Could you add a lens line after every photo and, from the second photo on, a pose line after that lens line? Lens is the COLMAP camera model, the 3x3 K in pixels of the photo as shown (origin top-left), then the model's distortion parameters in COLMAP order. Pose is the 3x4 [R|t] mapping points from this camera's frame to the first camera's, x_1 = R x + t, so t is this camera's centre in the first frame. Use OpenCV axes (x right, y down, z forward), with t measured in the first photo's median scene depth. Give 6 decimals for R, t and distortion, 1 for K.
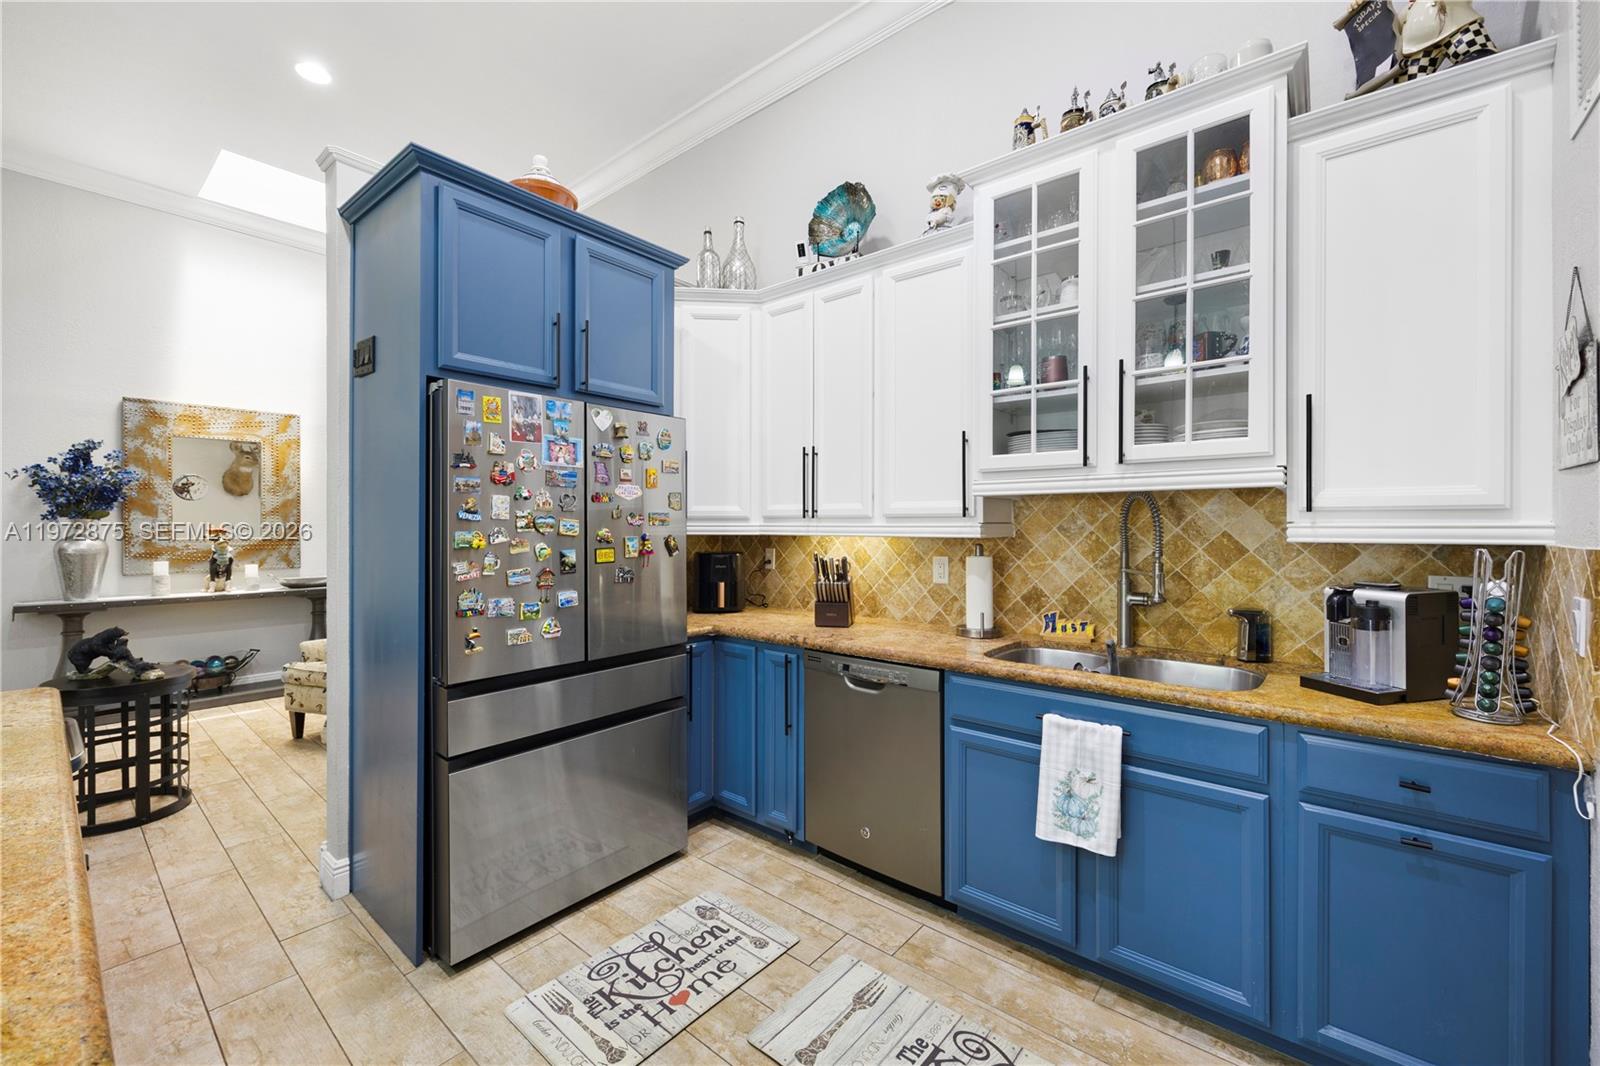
lens RADIAL K [[646.2, 0, 815.4], [0, 646.2, 529.8], [0, 0, 1]] dist [-0.002362, -0.000132]
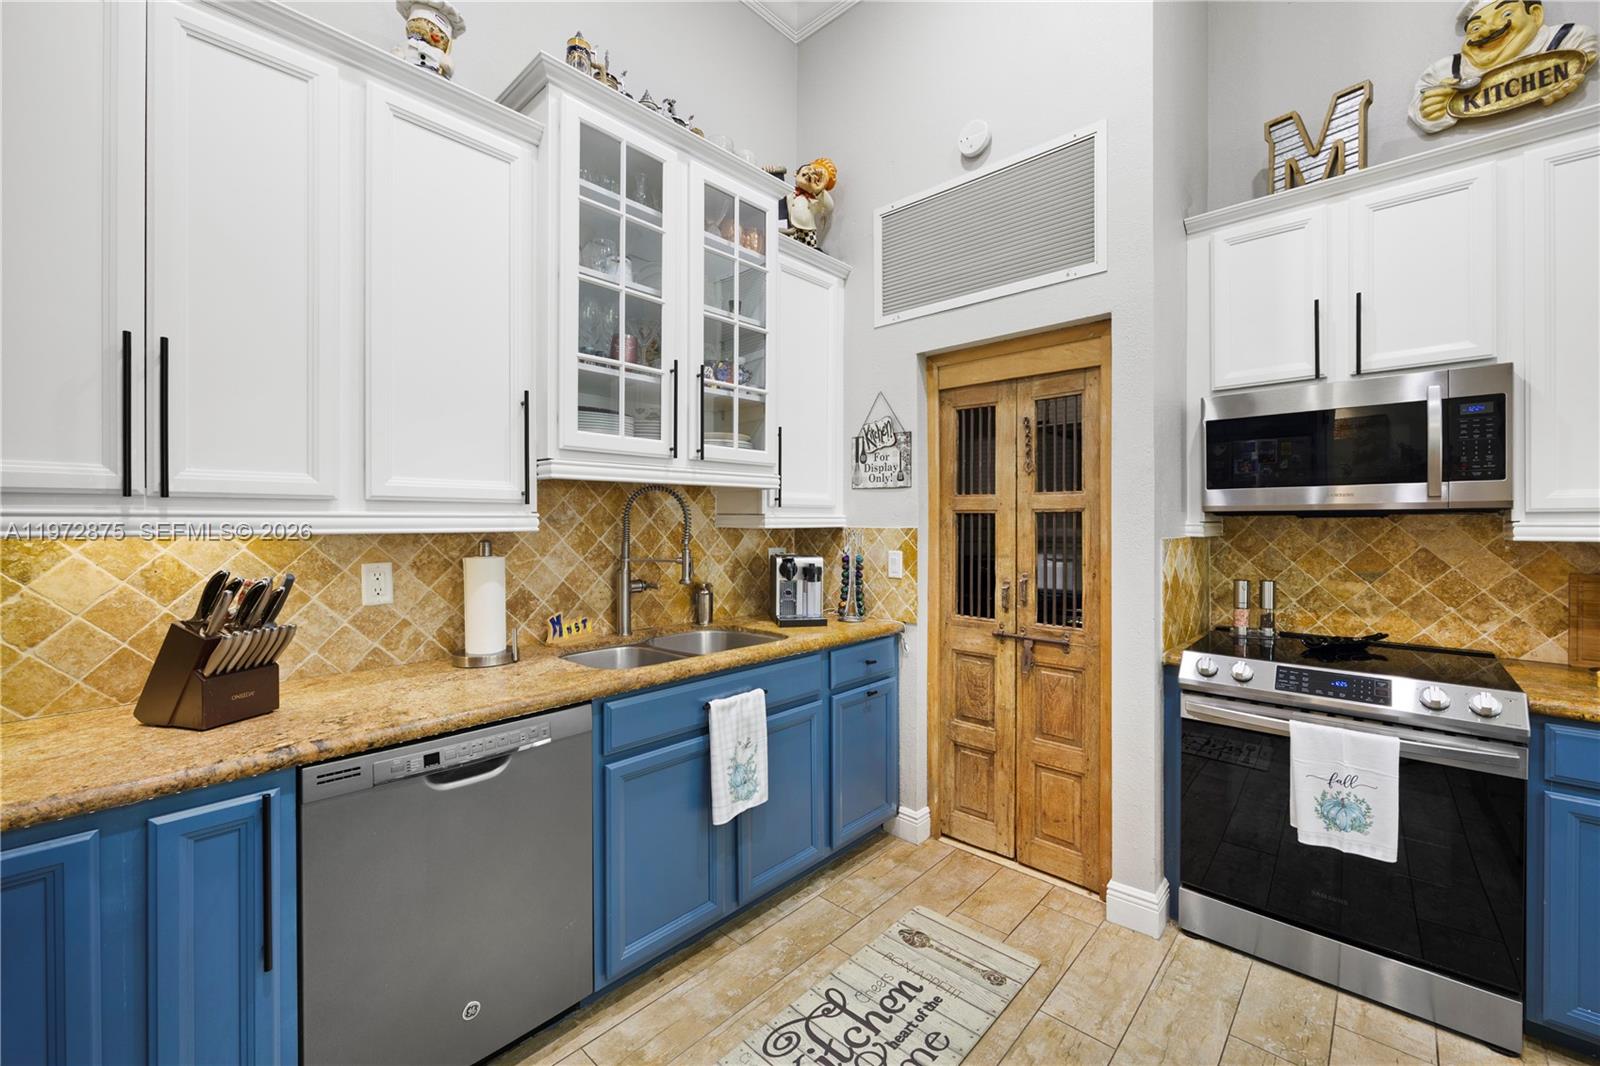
lens RADIAL K [[646.2, 0, 816.9], [0, 646.2, 521.8], [0, 0, 1]] dist [-0.002362, -0.000132]
pose [[0.056749, -0.006234, 0.998369, -0.563320], [0.005853, 0.999965, 0.005912, -0.002281], [-0.998371, 0.005508, 0.056783, 0.679986]]
